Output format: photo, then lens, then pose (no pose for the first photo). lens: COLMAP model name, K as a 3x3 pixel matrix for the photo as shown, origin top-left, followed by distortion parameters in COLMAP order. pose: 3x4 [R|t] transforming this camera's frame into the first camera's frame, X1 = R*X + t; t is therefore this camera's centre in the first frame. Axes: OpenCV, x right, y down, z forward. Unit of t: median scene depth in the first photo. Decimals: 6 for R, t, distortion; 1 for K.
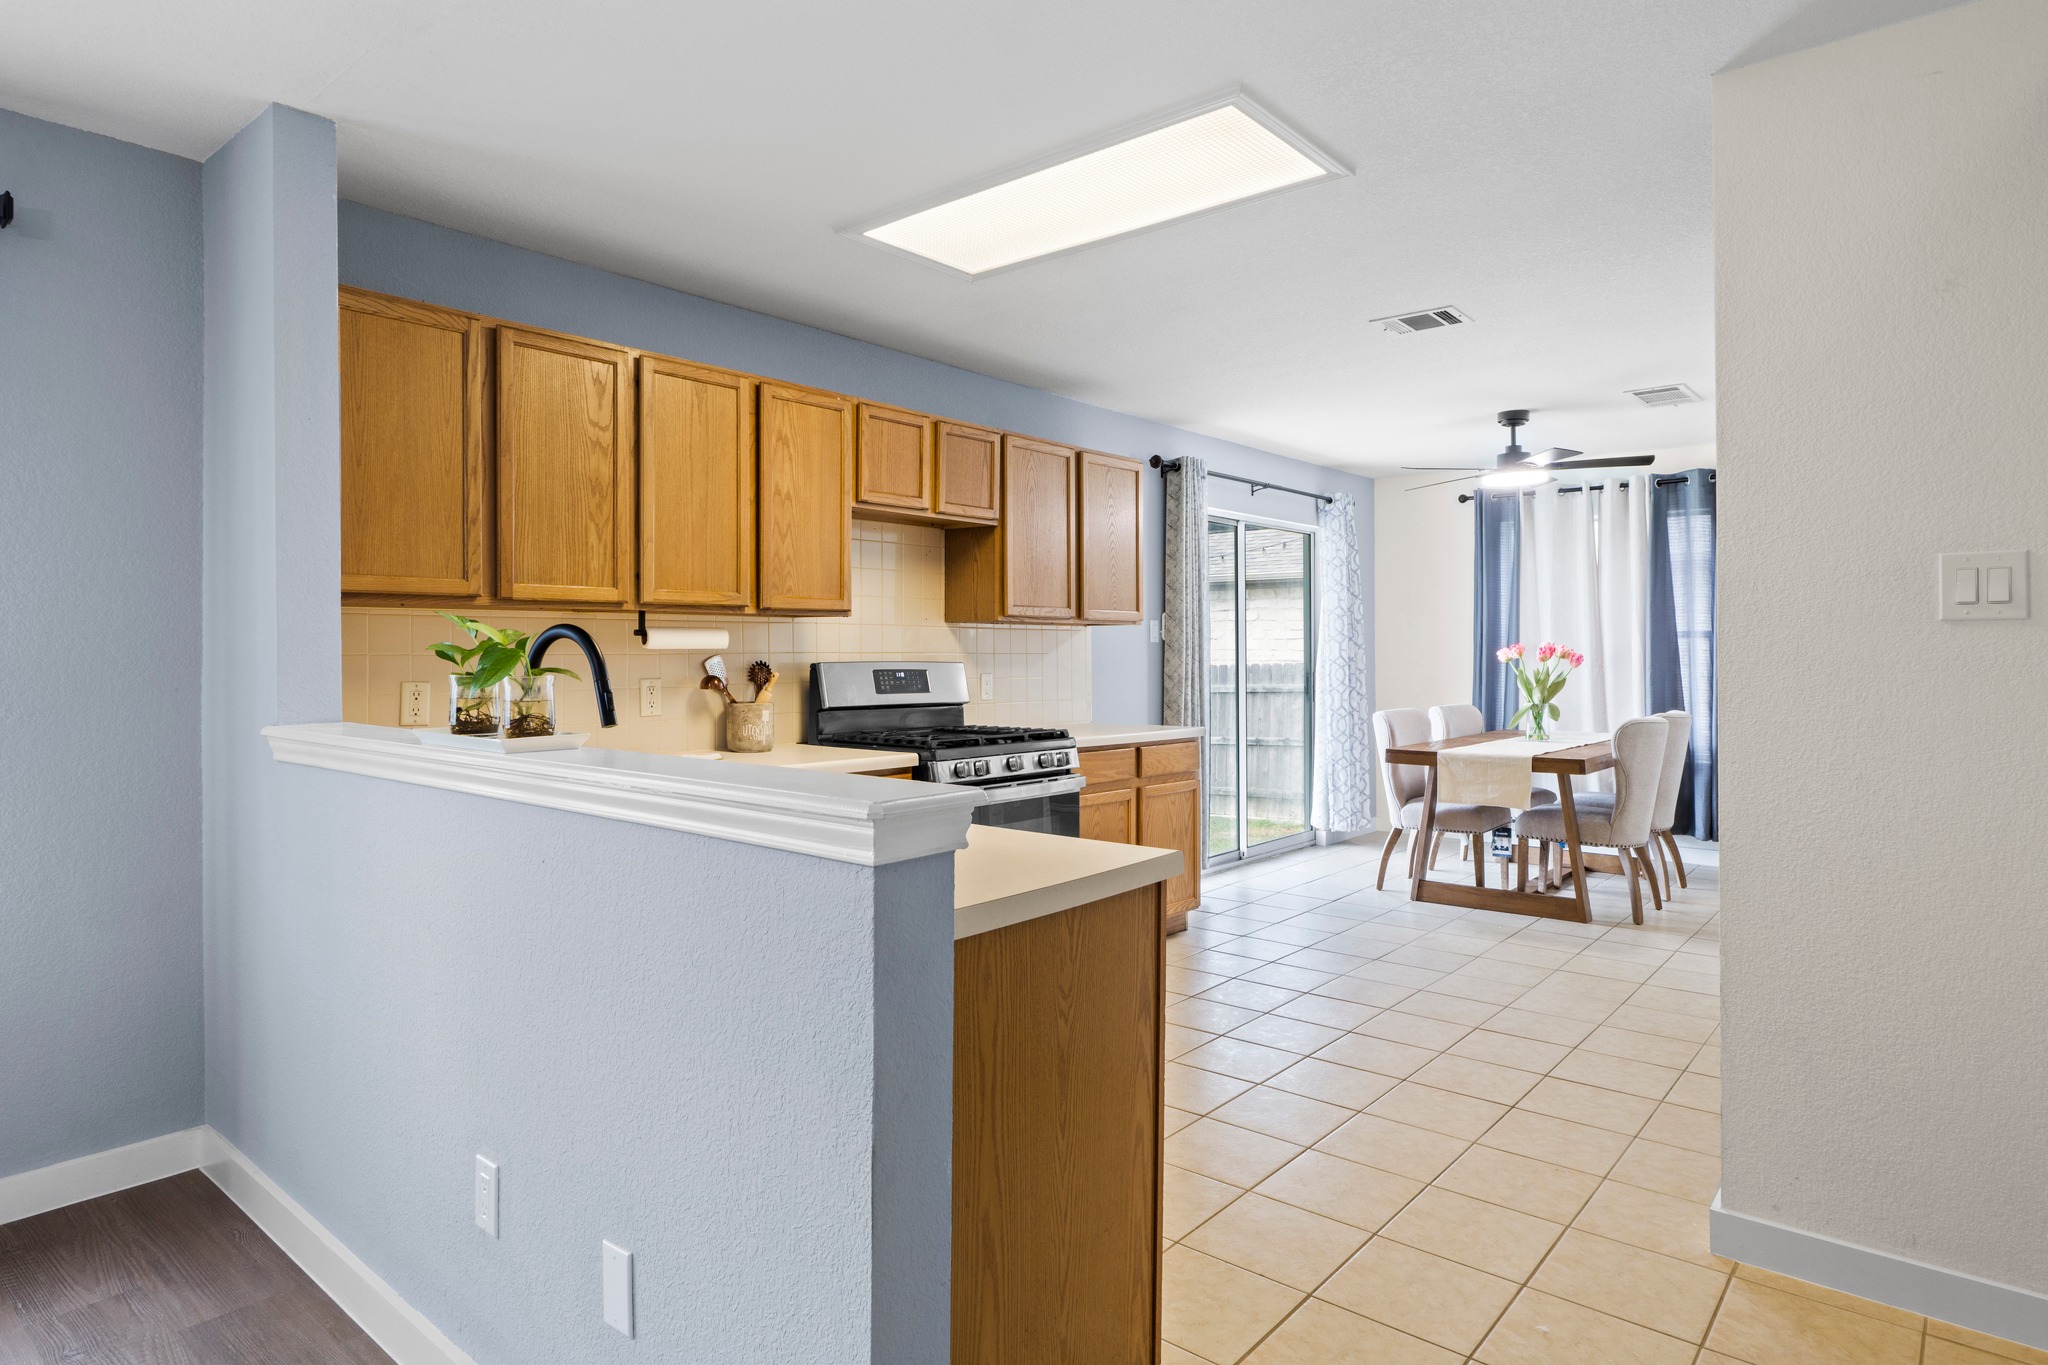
lens RADIAL K [[1138.1, 0, 1026.0], [0, 1138.1, 668.0], [0, 0, 1]] dist [0.003417, -0.000198]
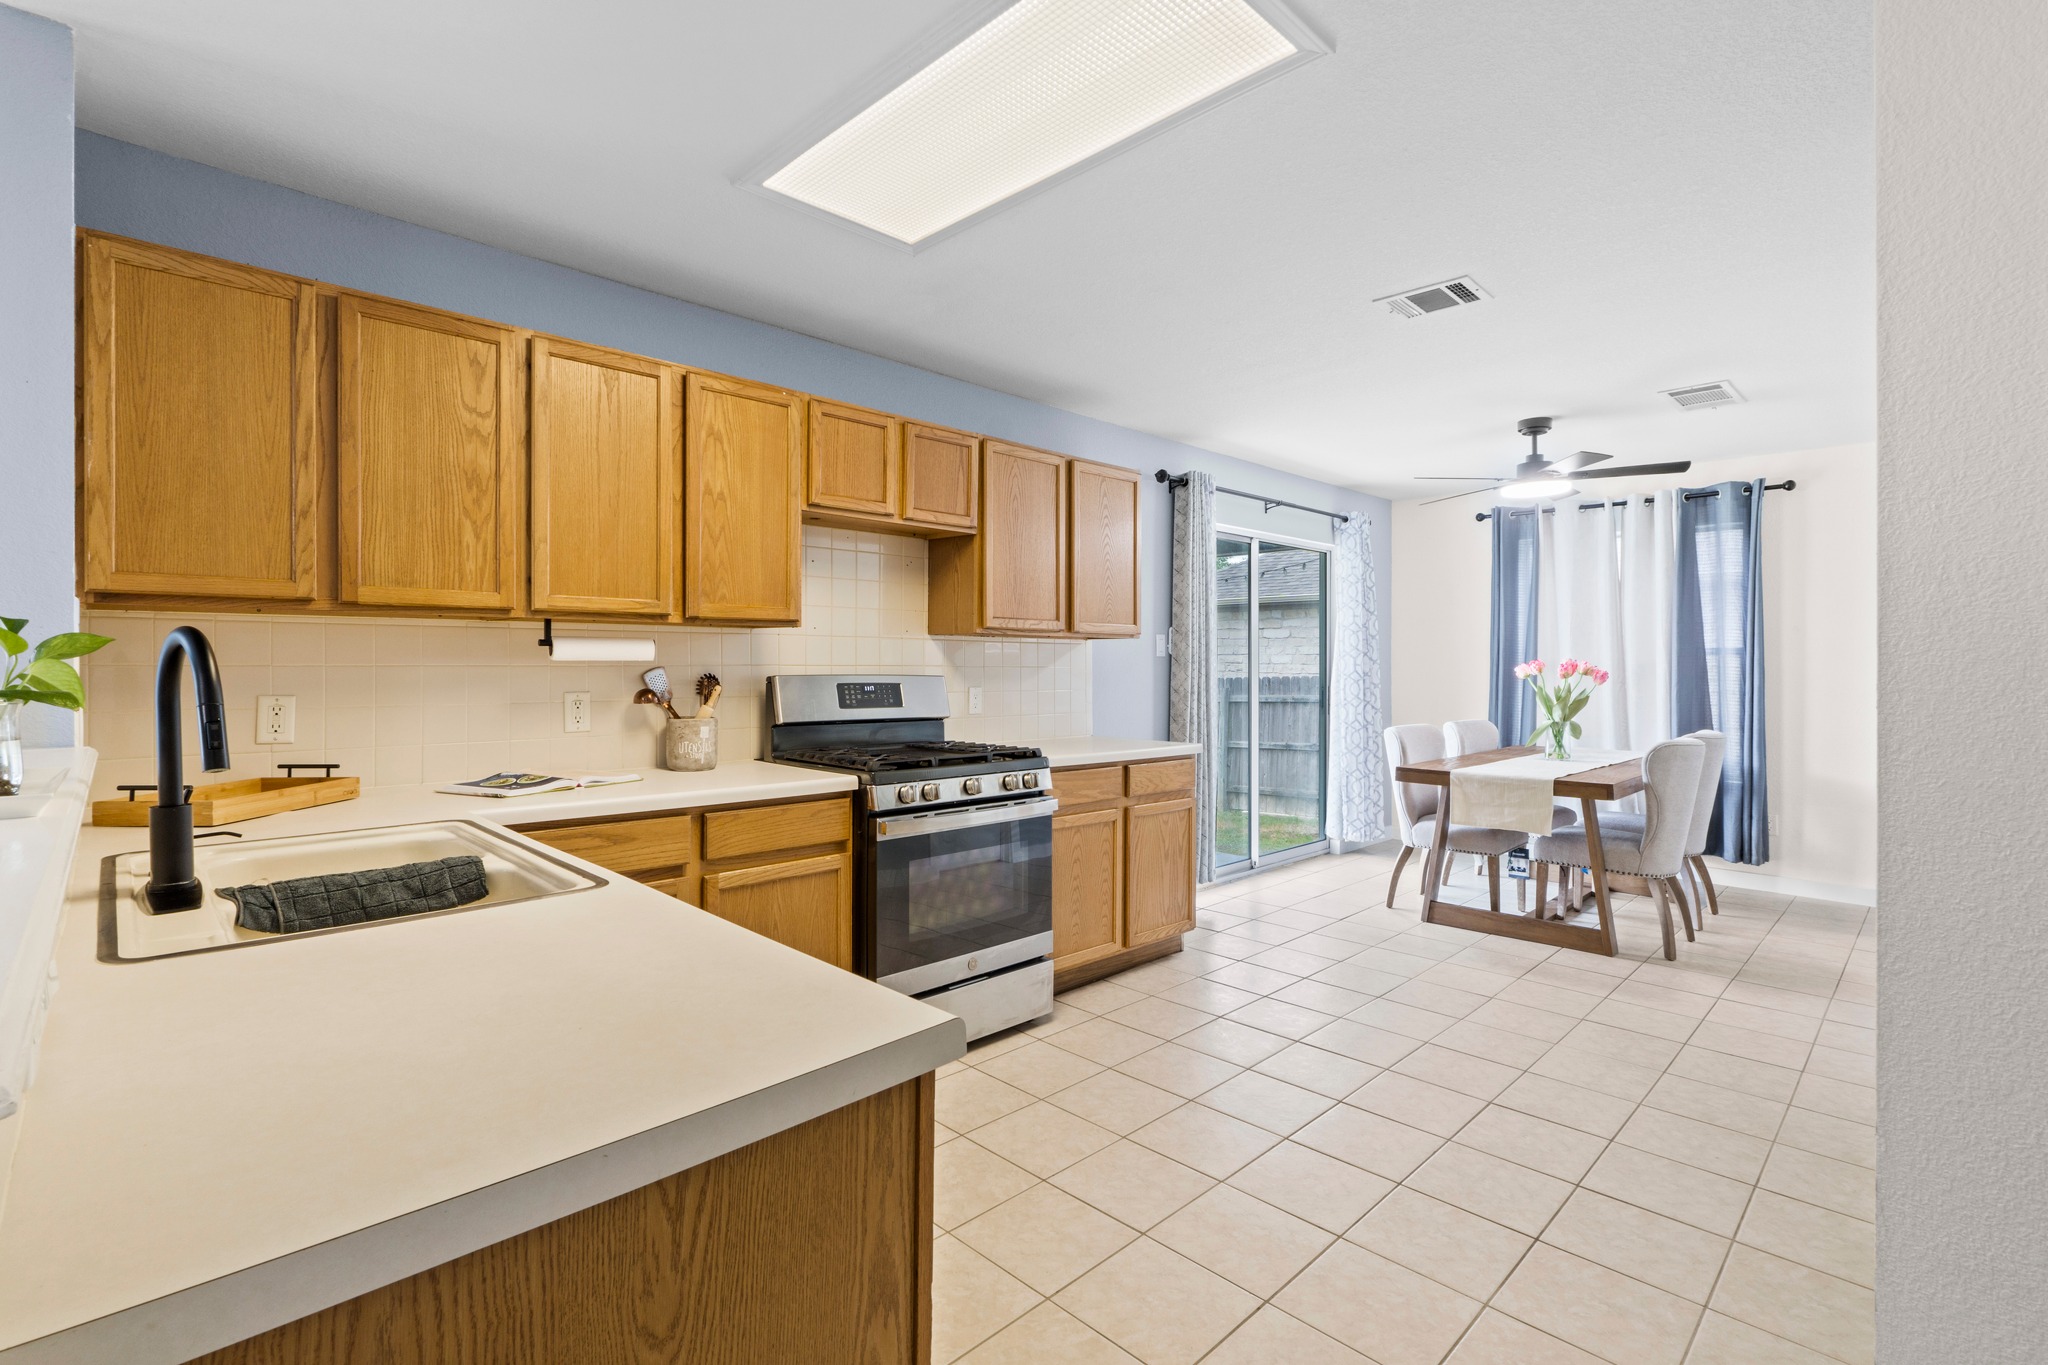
lens RADIAL K [[930.1, 0, 1019.9], [0, 930.1, 678.3], [0, 0, 1]] dist [-0.002534, -0.000644]
pose [[0.995599, 0.007182, -0.093437, 0.087178], [-0.007038, 0.999973, 0.001870, -0.004964], [0.093448, -0.001204, 0.995623, 0.223209]]
